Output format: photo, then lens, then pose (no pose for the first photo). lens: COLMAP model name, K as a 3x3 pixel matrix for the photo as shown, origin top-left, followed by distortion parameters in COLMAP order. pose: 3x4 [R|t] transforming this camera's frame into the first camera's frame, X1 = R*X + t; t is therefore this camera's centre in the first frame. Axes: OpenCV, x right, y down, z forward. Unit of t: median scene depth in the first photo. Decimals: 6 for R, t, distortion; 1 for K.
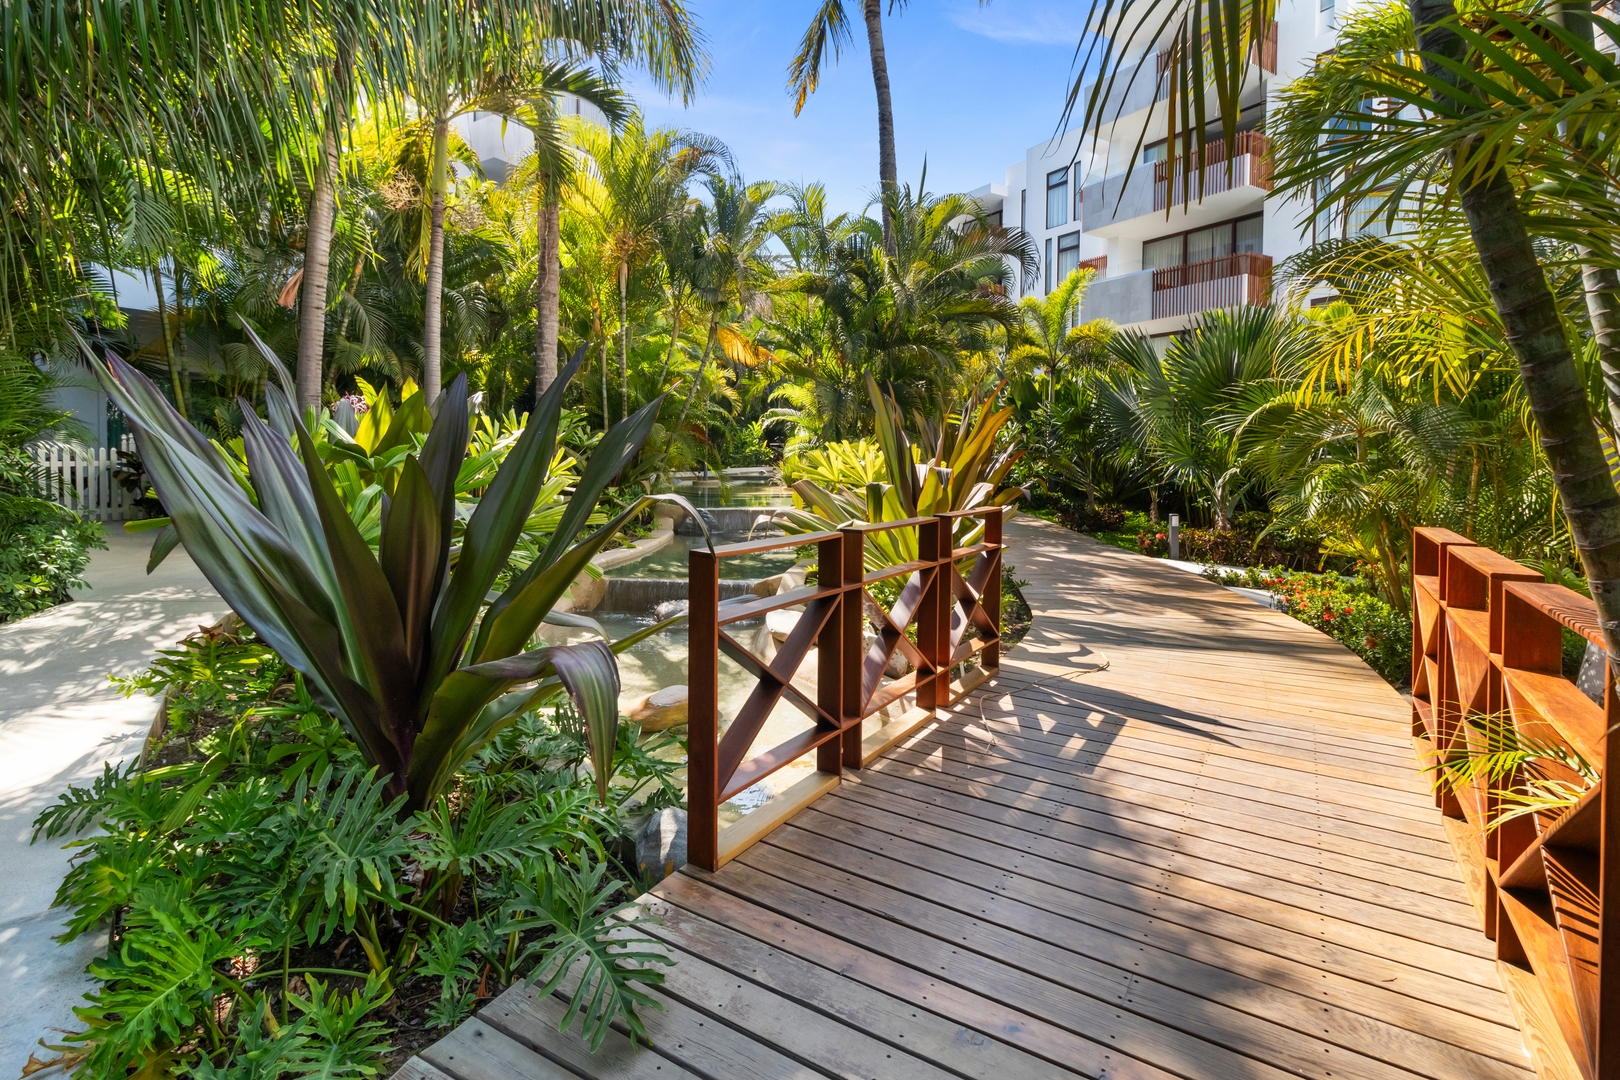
lens RADIAL K [[780.5, 0, 811.3], [0, 780.5, 521.8], [0, 0, 1]] dist [0.096293, 0.000245]
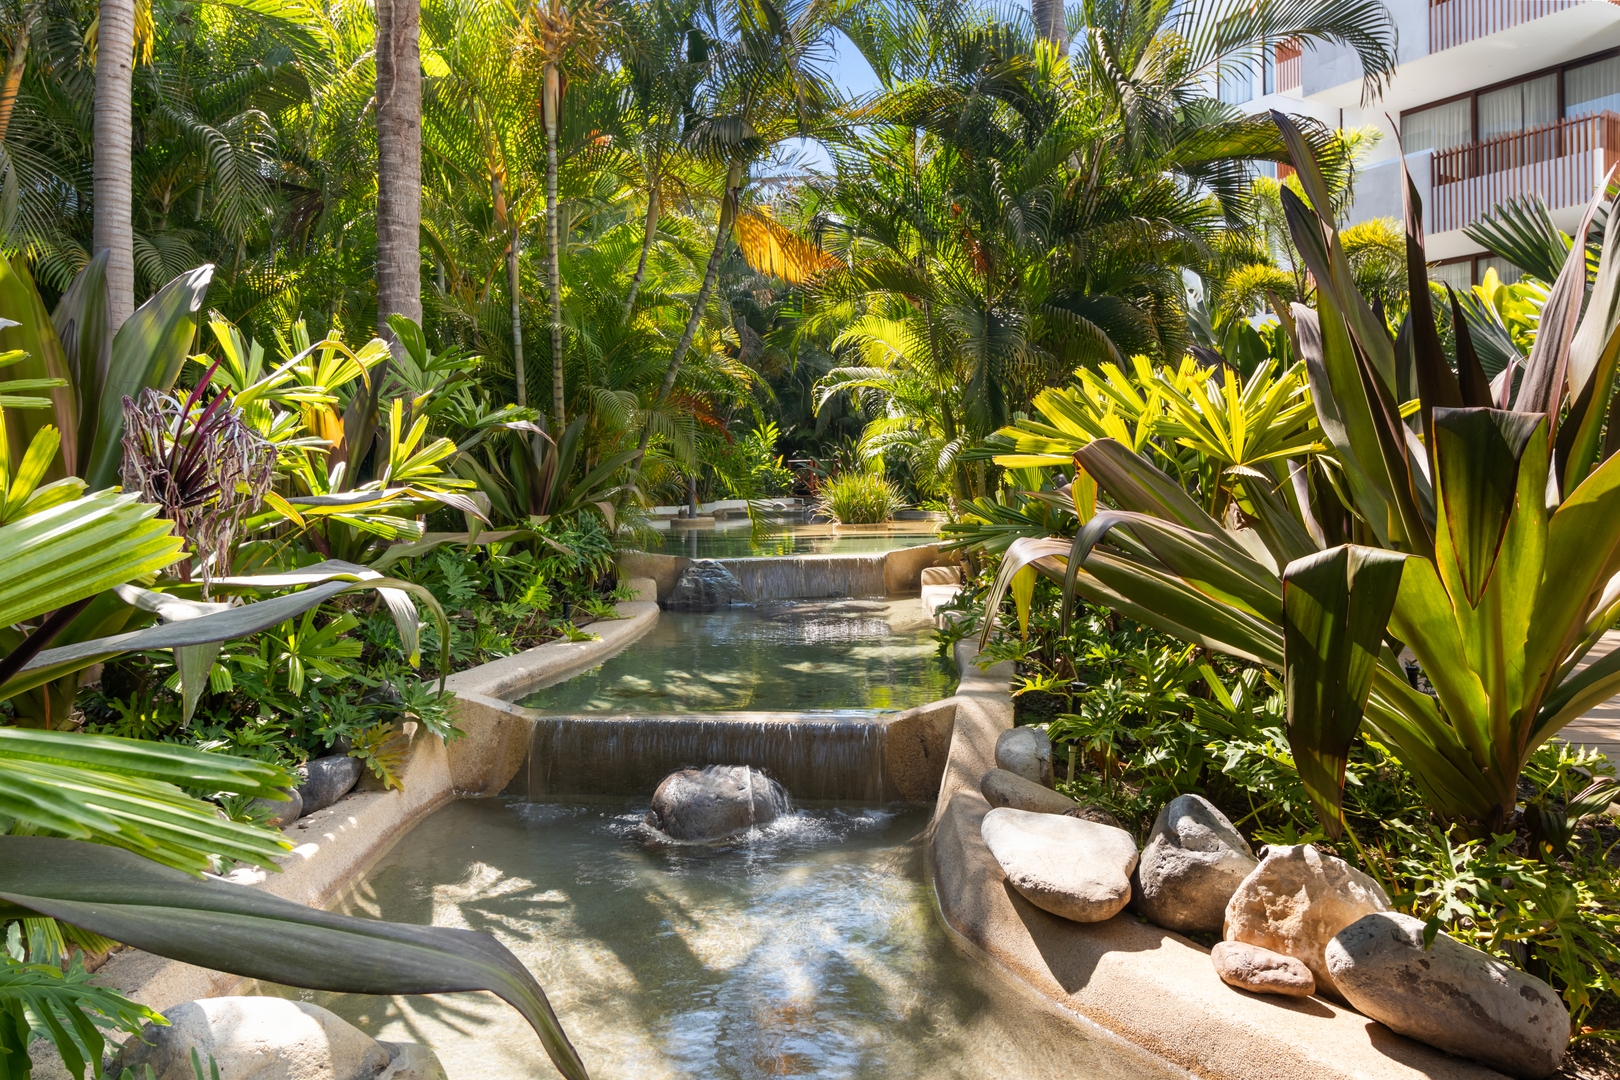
lens RADIAL K [[1204.1, 0, 810.0], [0, 1204.1, 540.0], [0, 0, 1]] dist [0.162405, -0.001918]
pose [[0.999533, -0.022171, -0.021020, -0.060806], [0.021282, 0.998907, -0.041608, 0.004987], [0.021920, 0.041141, 0.998913, 0.224252]]
